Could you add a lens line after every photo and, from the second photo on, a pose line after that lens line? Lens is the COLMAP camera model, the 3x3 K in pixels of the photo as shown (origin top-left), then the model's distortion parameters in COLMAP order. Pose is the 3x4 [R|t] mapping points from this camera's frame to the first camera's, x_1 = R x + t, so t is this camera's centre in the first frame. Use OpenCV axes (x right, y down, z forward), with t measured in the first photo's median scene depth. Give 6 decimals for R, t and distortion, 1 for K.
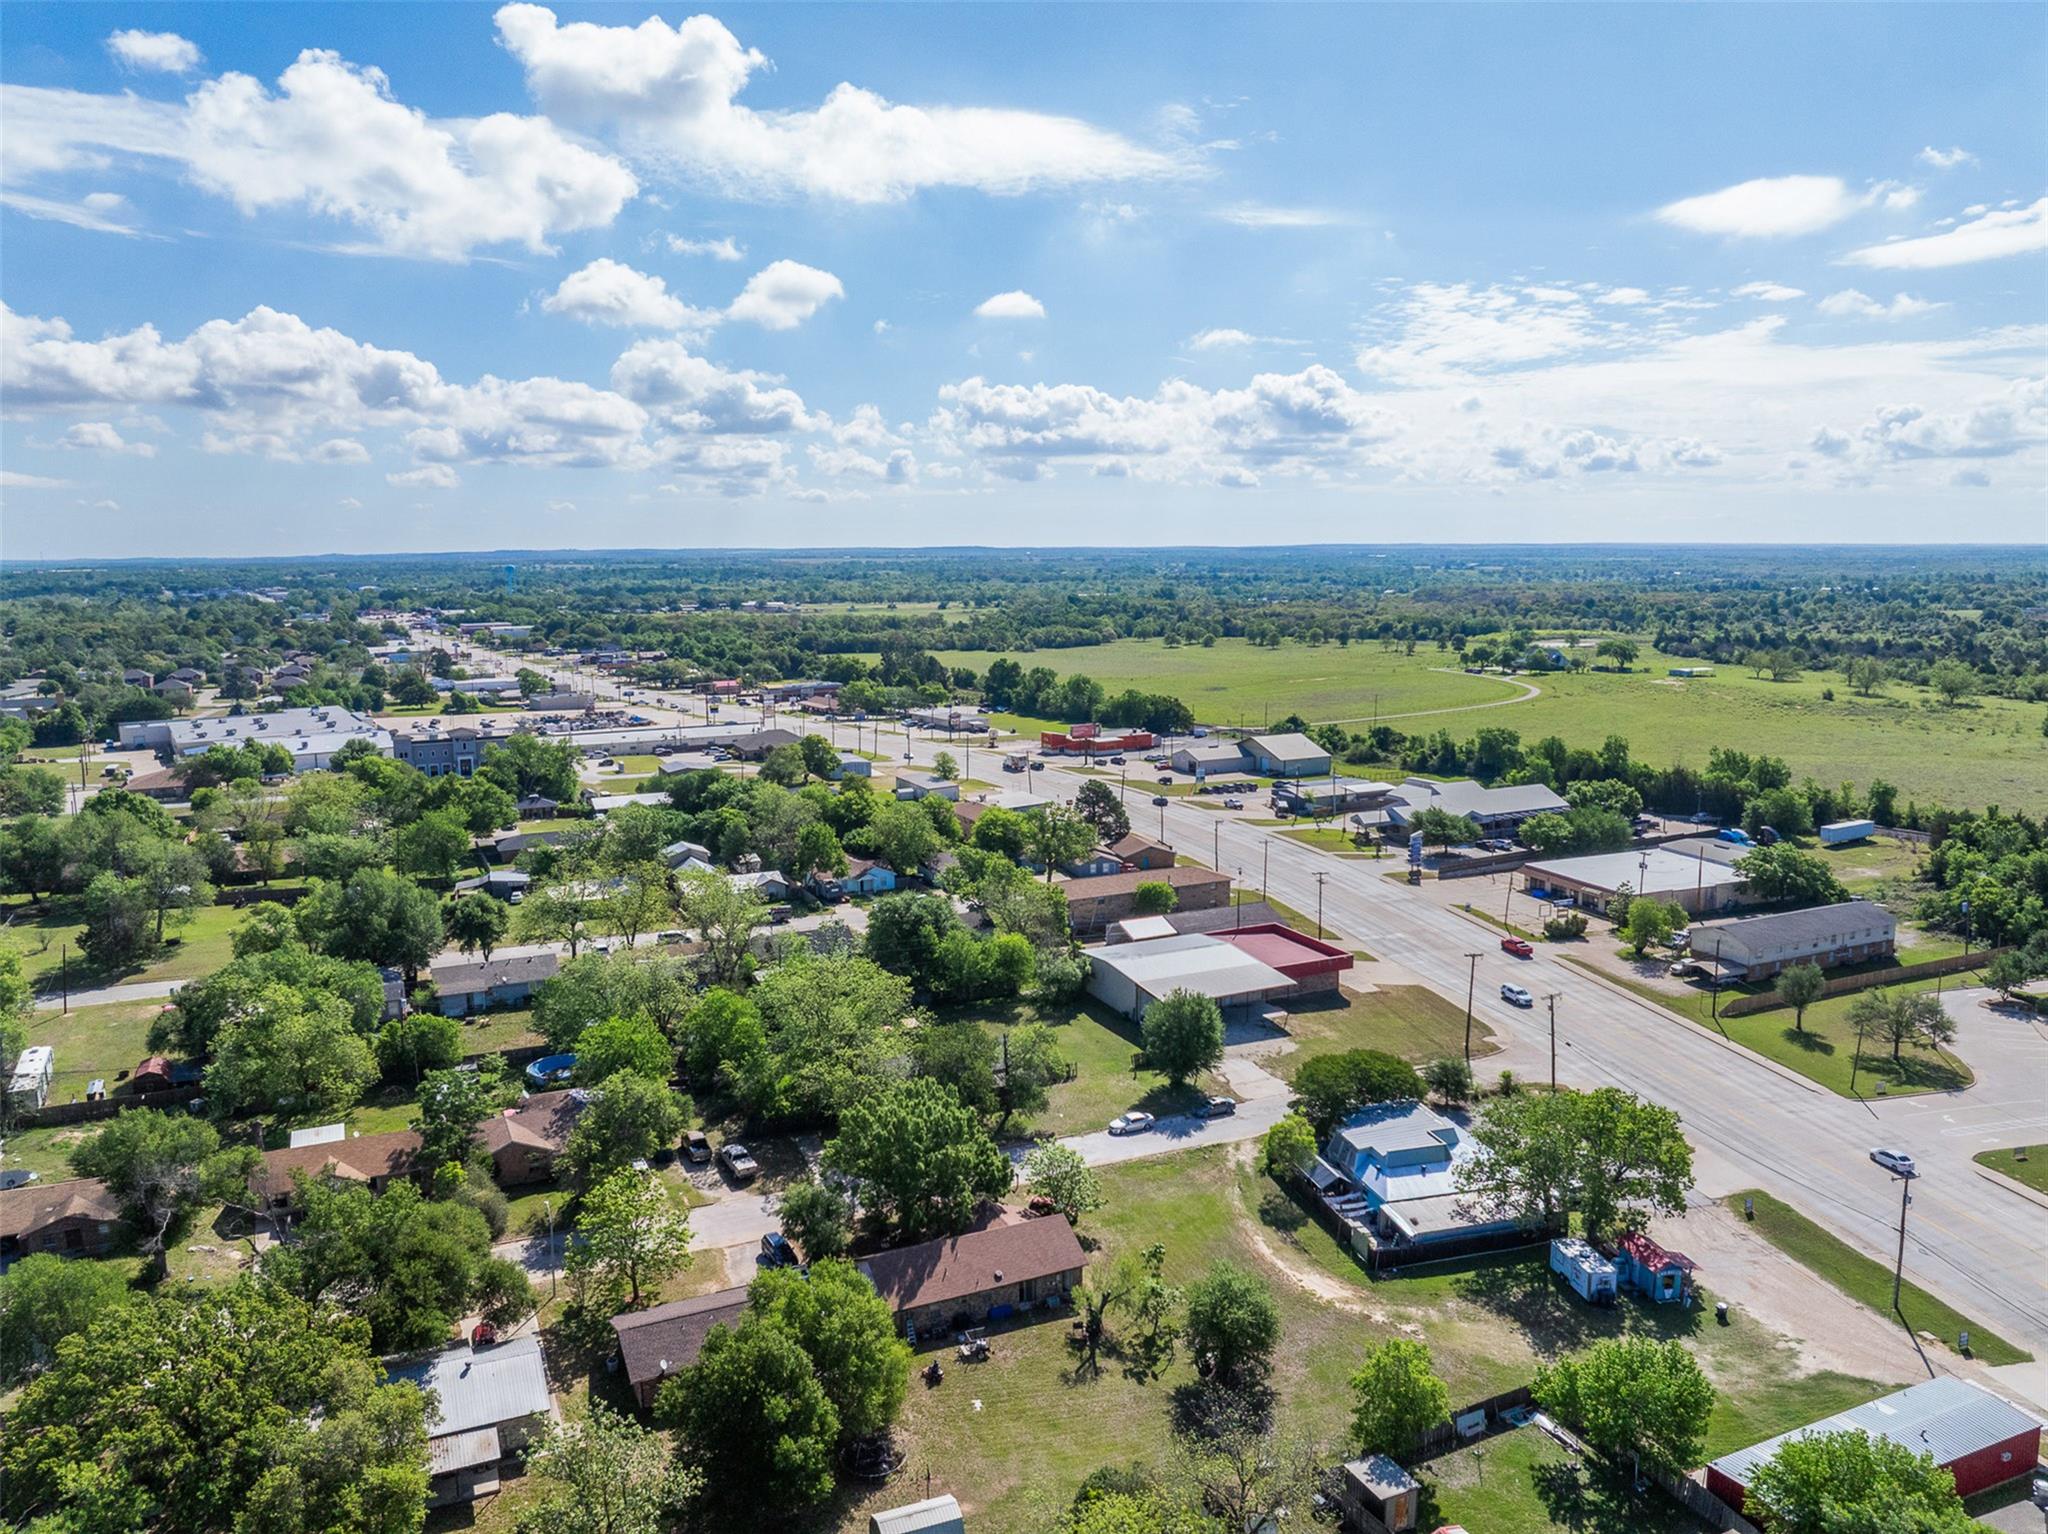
lens RADIAL K [[1434.0, 0, 1024.0], [0, 1434.0, 767.0], [0, 0, 1]] dist [-0.031737, -0.002788]
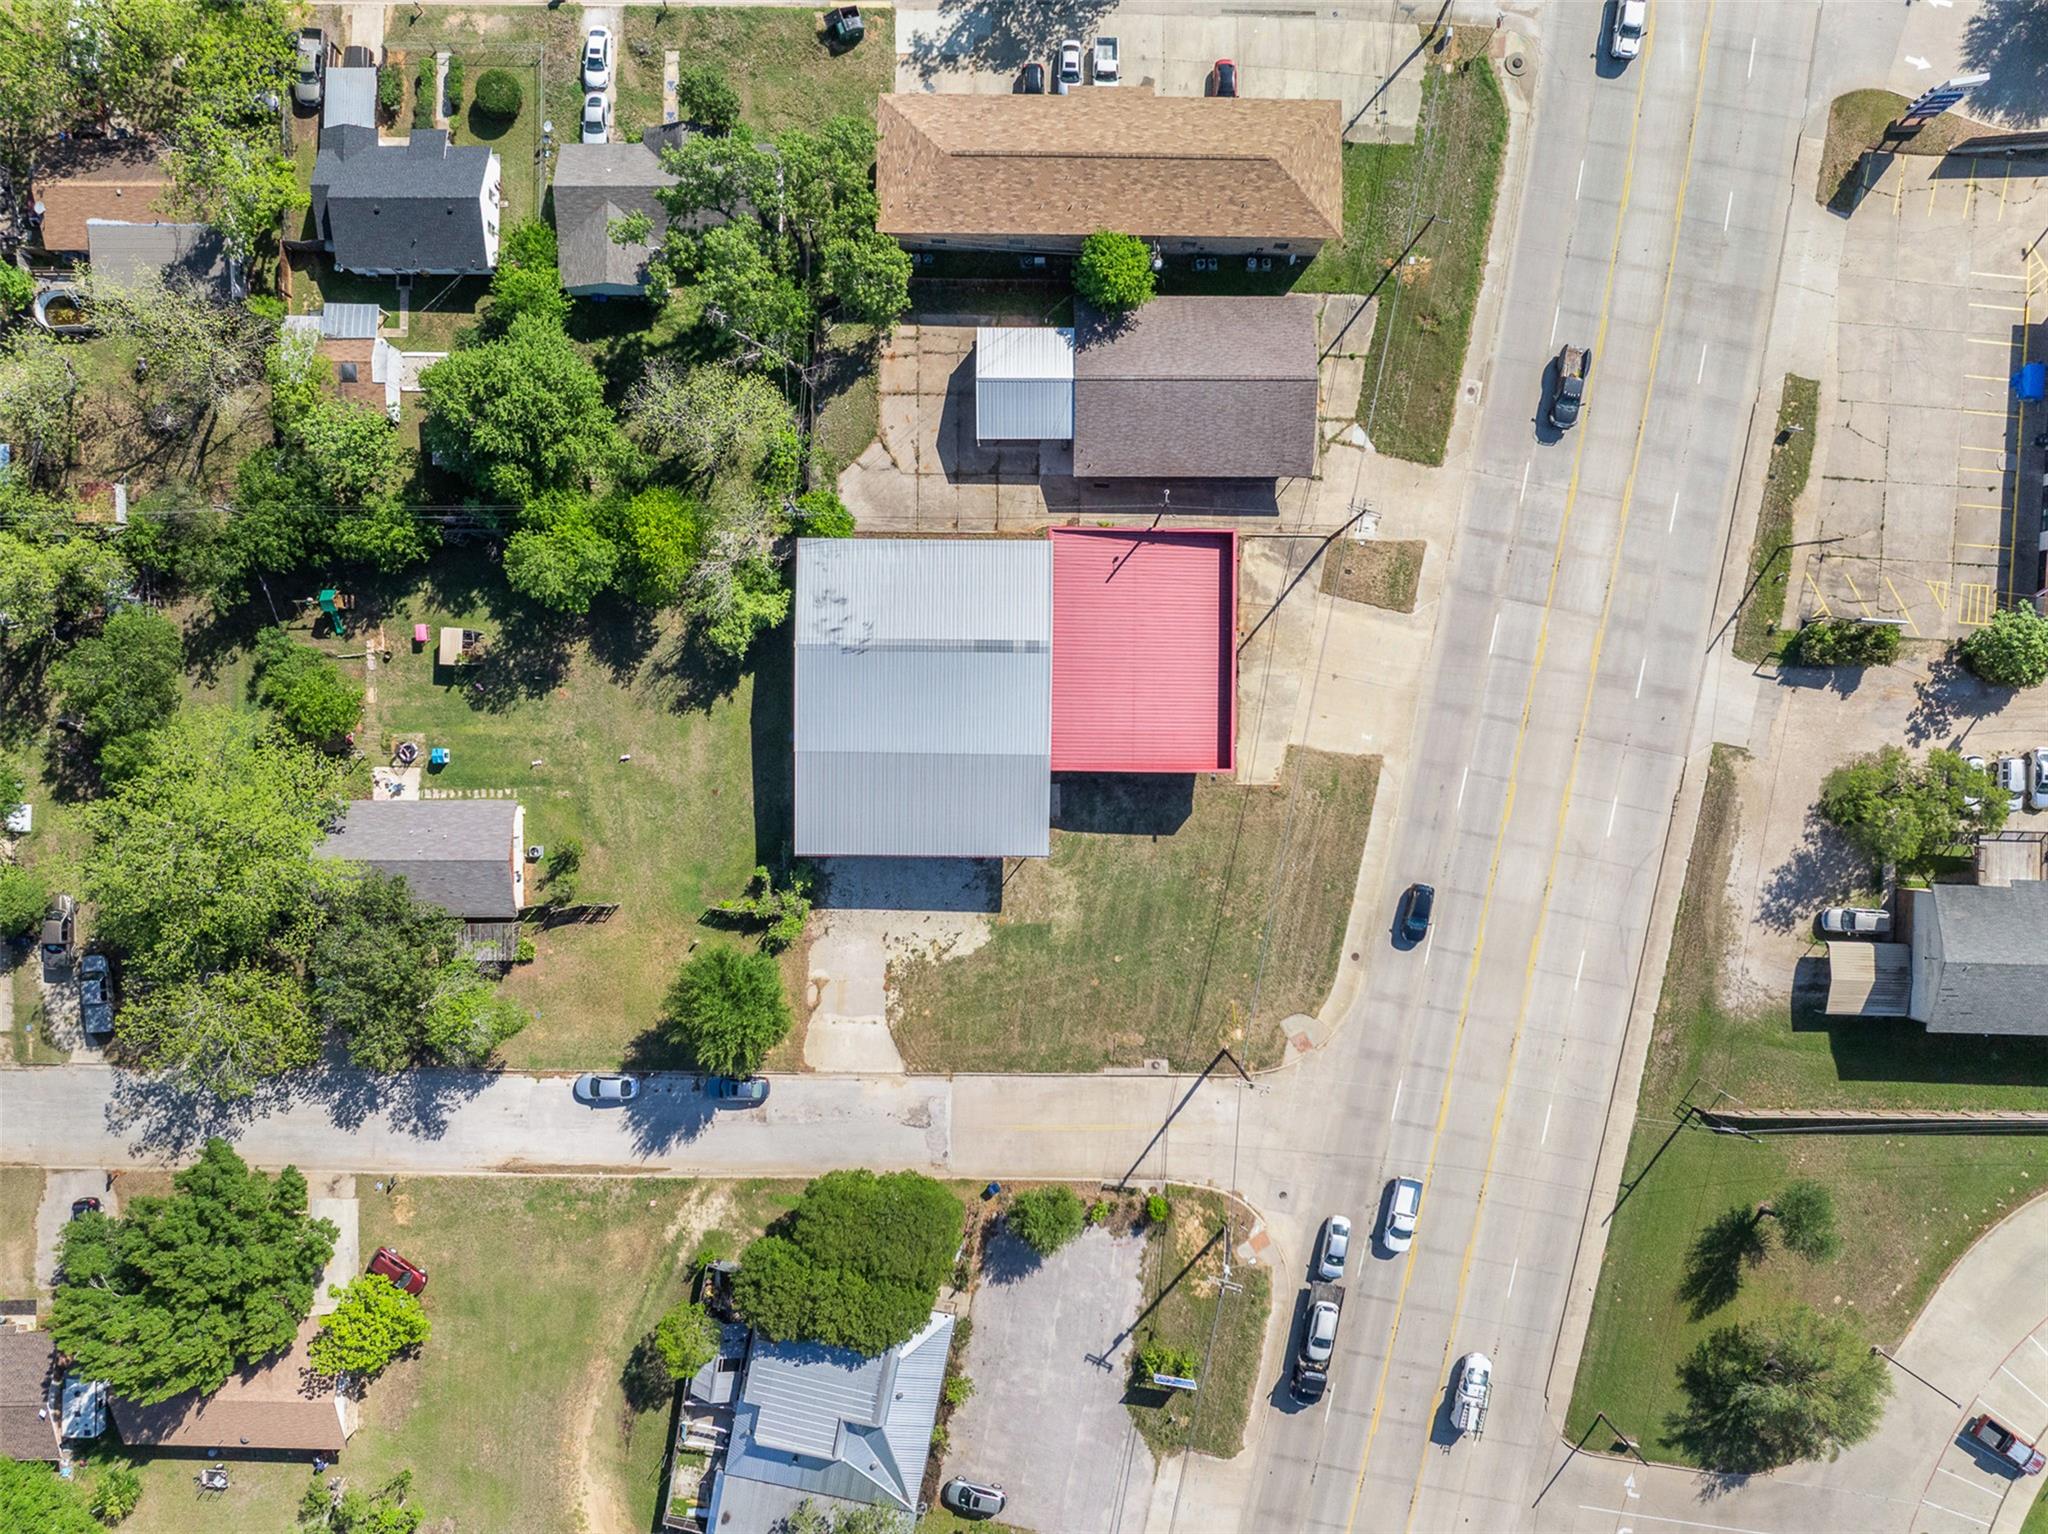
lens RADIAL K [[1434.0, 0, 1024.0], [0, 1434.0, 767.0], [0, 0, 1]] dist [-0.031737, -0.002788]
pose [[0.903261, 0.429085, -0.002319, 0.176181], [-0.056150, 0.123555, 0.990748, -0.465246], [0.425401, -0.894774, 0.135695, 1.004259]]
